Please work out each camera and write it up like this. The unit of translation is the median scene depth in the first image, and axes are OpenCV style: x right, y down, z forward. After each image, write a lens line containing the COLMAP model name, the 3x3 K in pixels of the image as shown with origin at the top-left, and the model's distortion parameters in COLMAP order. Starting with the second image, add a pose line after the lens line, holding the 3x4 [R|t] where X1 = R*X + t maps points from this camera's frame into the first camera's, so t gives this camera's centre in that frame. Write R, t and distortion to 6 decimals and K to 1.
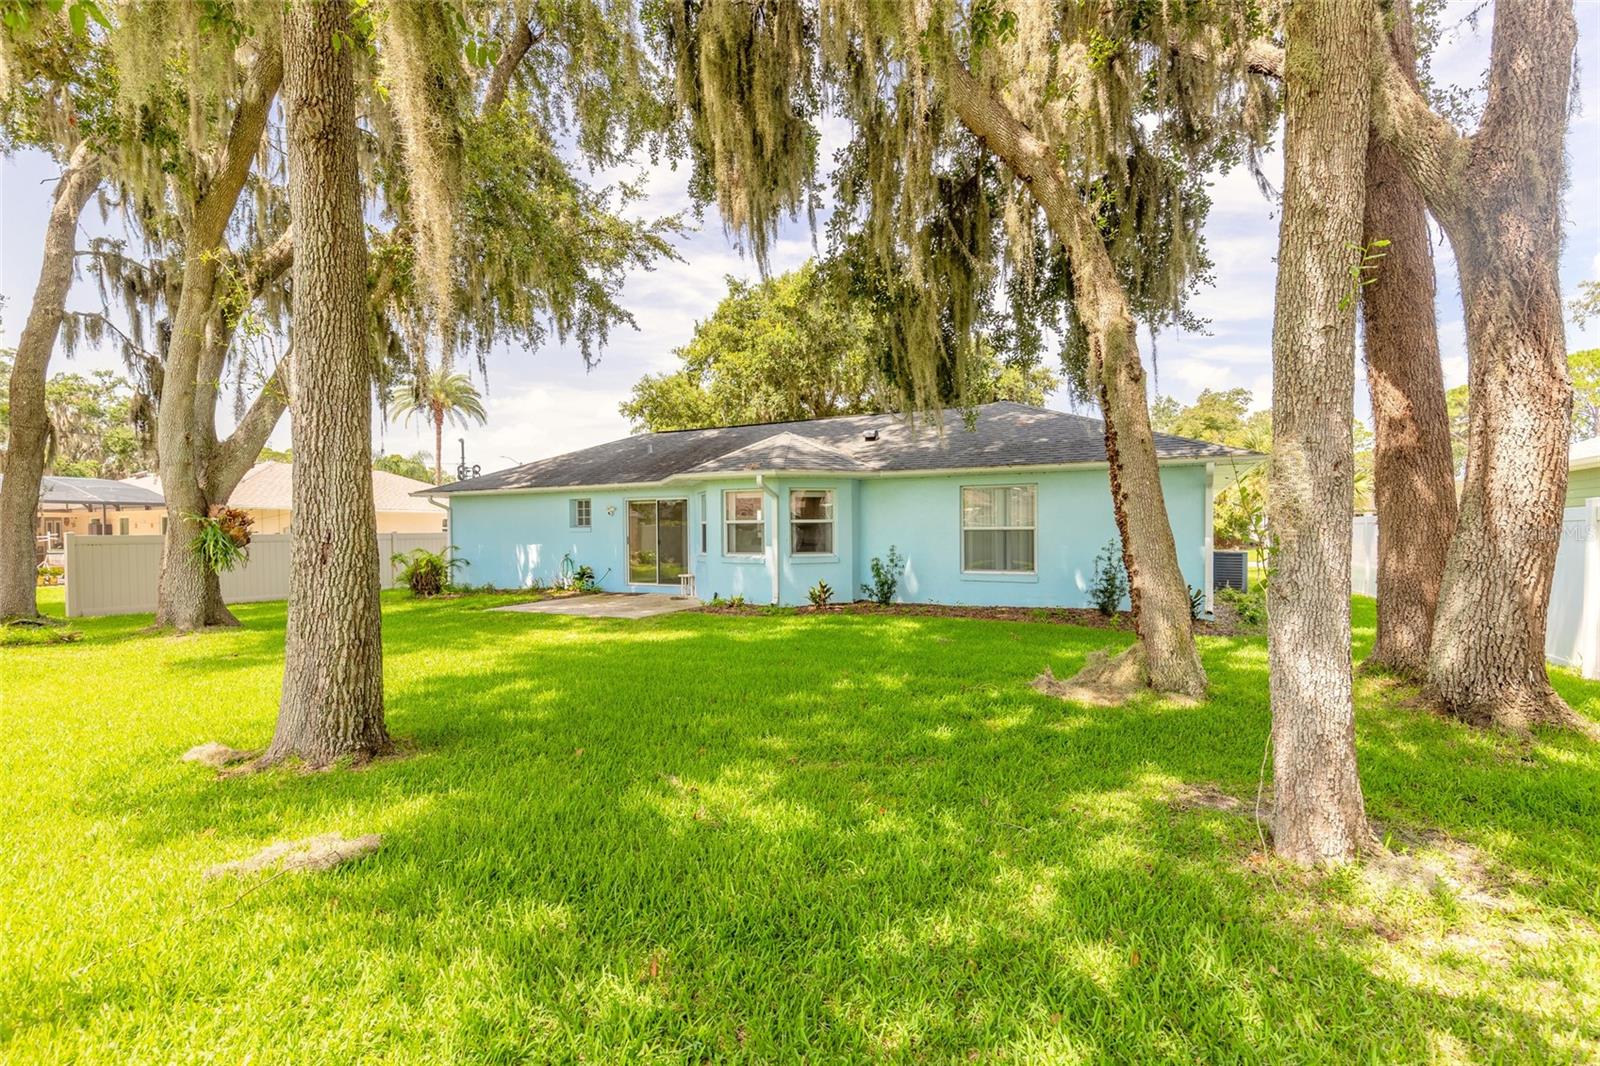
lens RADIAL K [[723.7, 0, 799.7], [0, 723.7, 536.8], [0, 0, 1]] dist [0.009213, -0.001412]
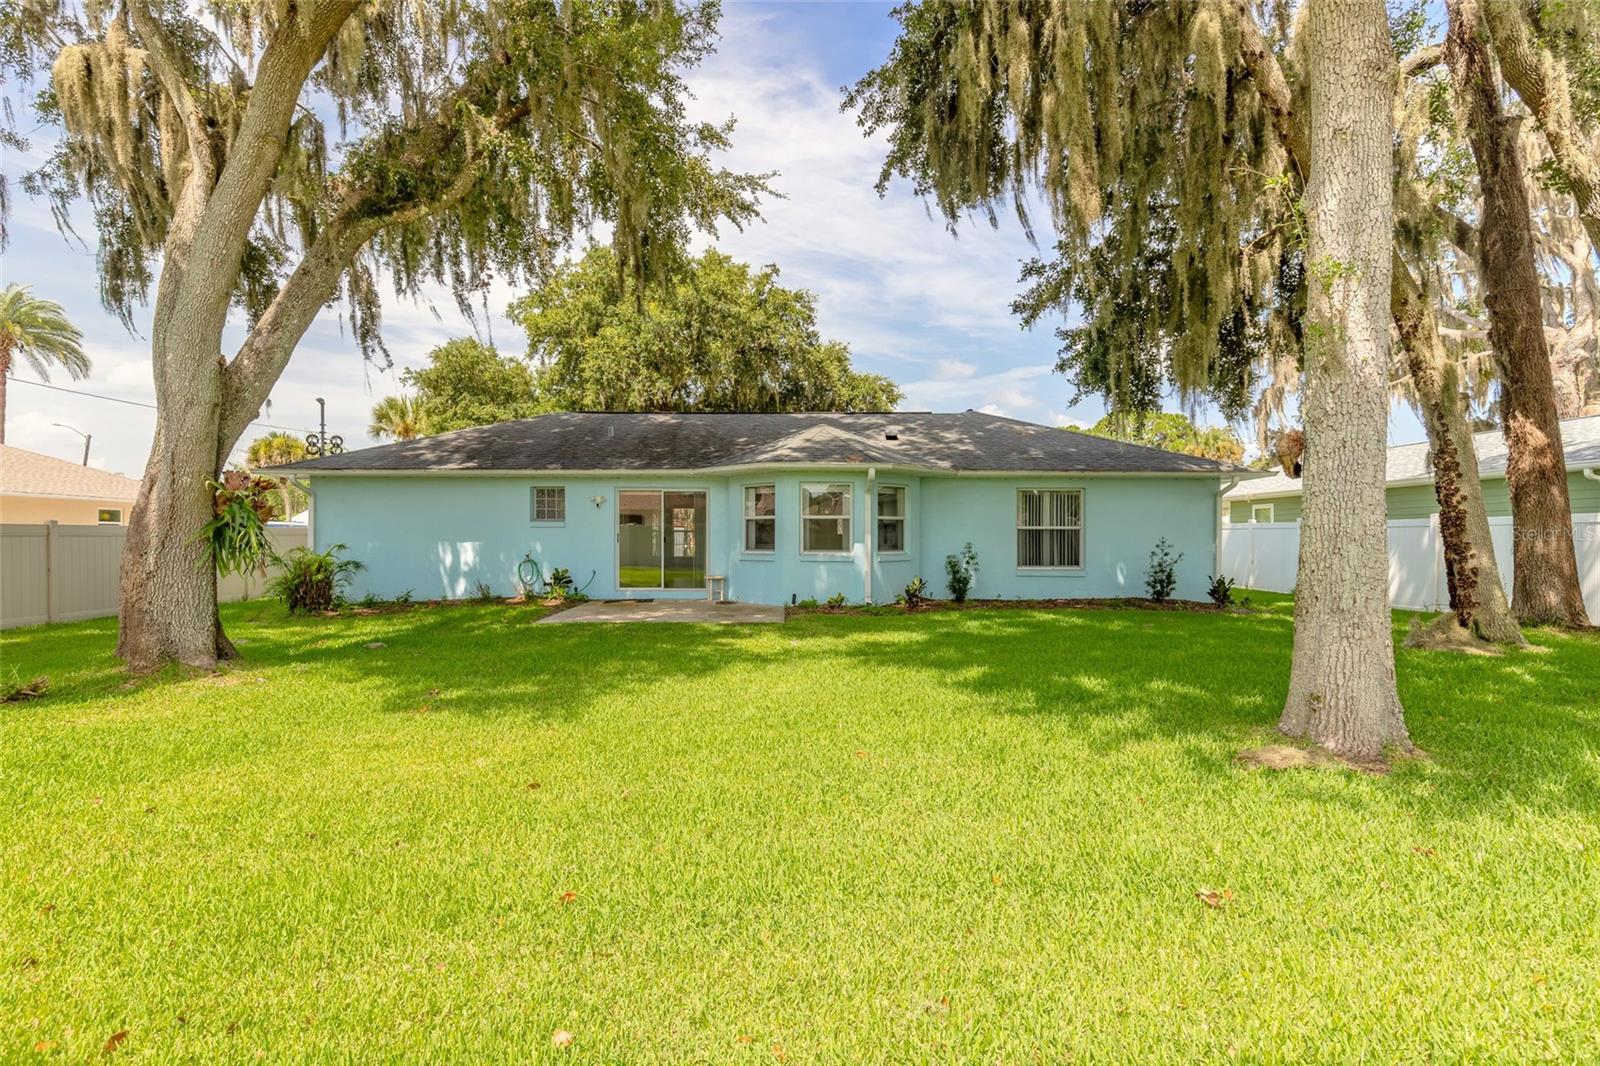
lens RADIAL K [[750.0, 0, 791.5], [0, 750.0, 538.0], [0, 0, 1]] dist [-0.001554, 0.000019]
pose [[0.892859, 0.008938, 0.450248, -0.521017], [-0.005505, 0.999945, -0.008933, 0.014299], [-0.450303, 0.005497, 0.892859, 0.145963]]
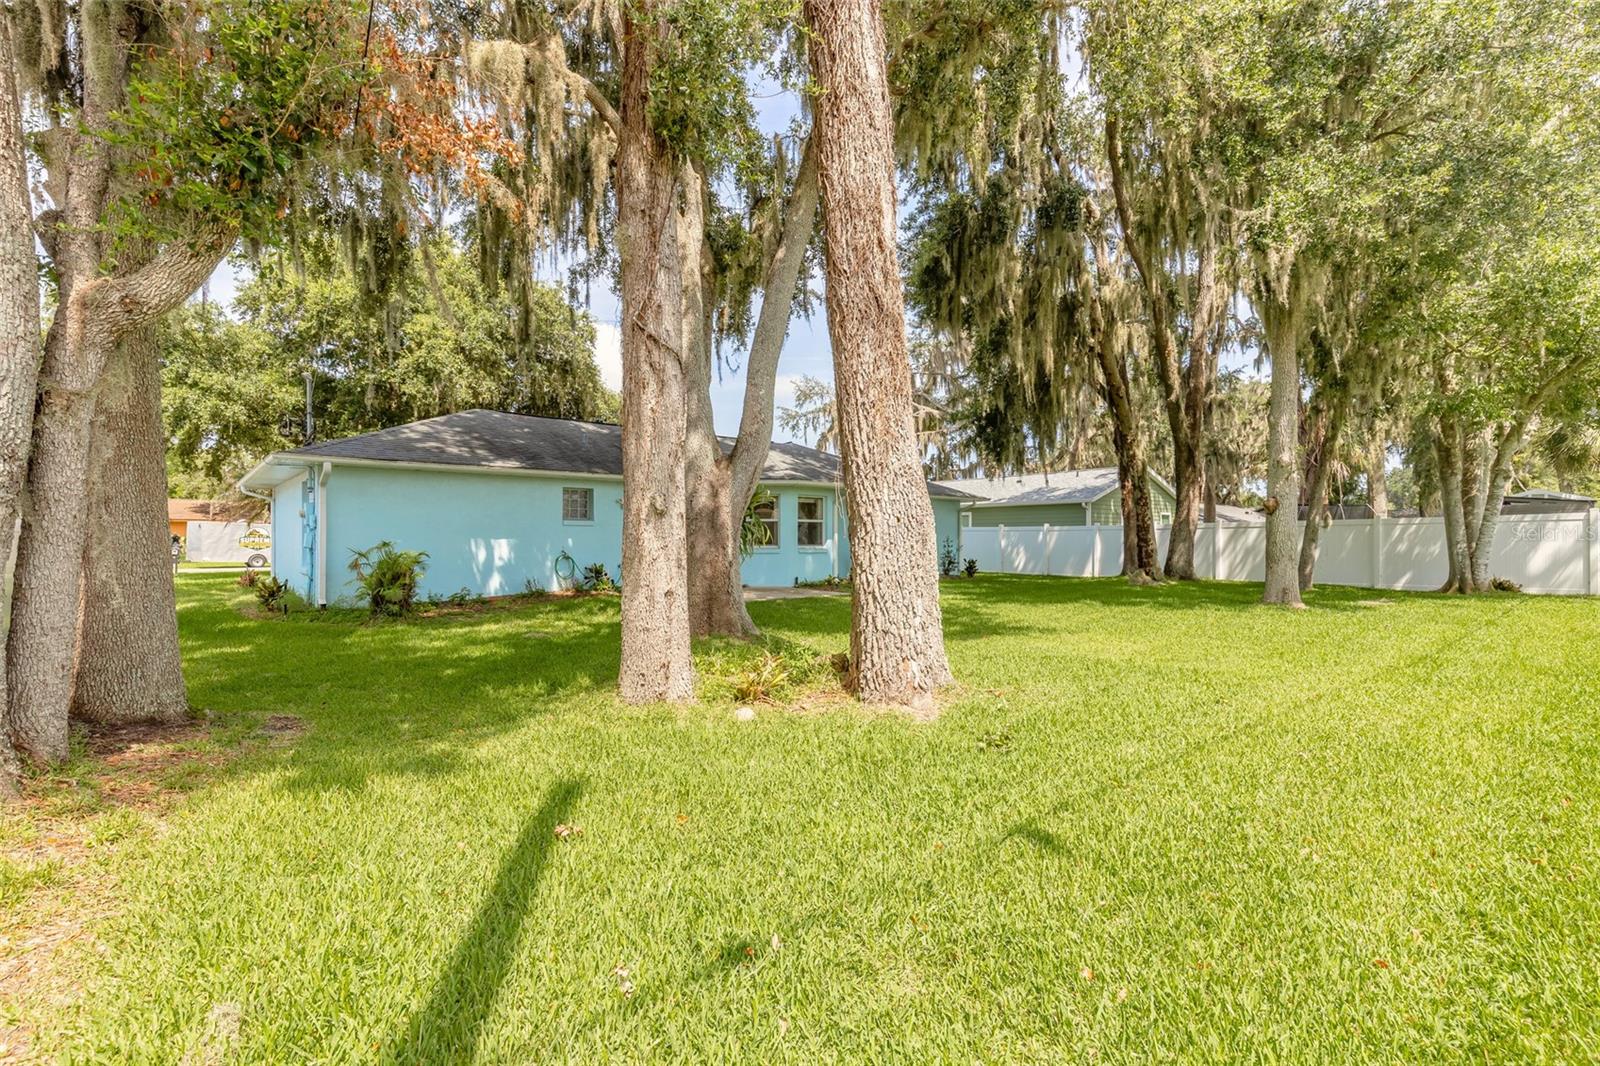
lens RADIAL K [[723.7, 0, 789.3], [0, 723.7, 531.2], [0, 0, 1]] dist [0.009213, -0.001412]
pose [[0.405212, 0.020555, 0.913992, -1.196321], [0.001583, 0.999730, -0.023185, 0.026561], [-0.914221, 0.010842, 0.405070, 0.483769]]
